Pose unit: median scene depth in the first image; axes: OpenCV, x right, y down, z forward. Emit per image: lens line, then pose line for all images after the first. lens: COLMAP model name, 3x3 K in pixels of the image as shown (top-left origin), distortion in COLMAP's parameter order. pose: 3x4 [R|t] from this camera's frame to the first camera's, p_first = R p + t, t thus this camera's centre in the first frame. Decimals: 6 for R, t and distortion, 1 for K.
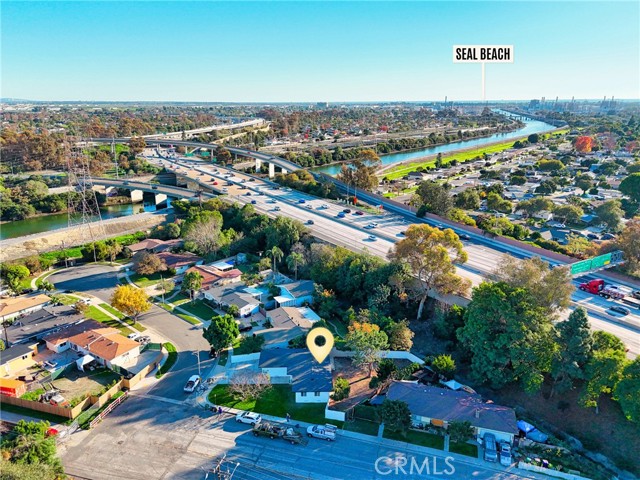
lens RADIAL K [[452.7, 0, 320.0], [0, 452.7, 240.0], [0, 0, 1]] dist [0.048832, -0.002390]
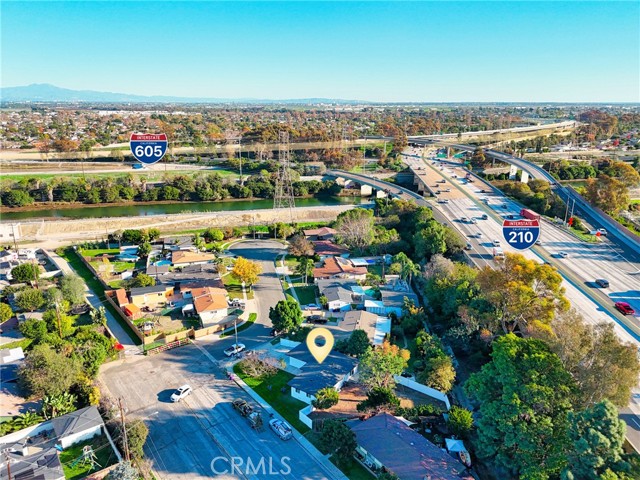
lens RADIAL K [[452.7, 0, 320.0], [0, 452.7, 240.0], [0, 0, 1]] dist [0.048832, -0.002390]
pose [[0.824745, 0.169751, -0.539426, 0.275470], [-0.171376, 0.984053, 0.047648, -0.028331], [0.538912, 0.053148, 0.840684, 0.082797]]
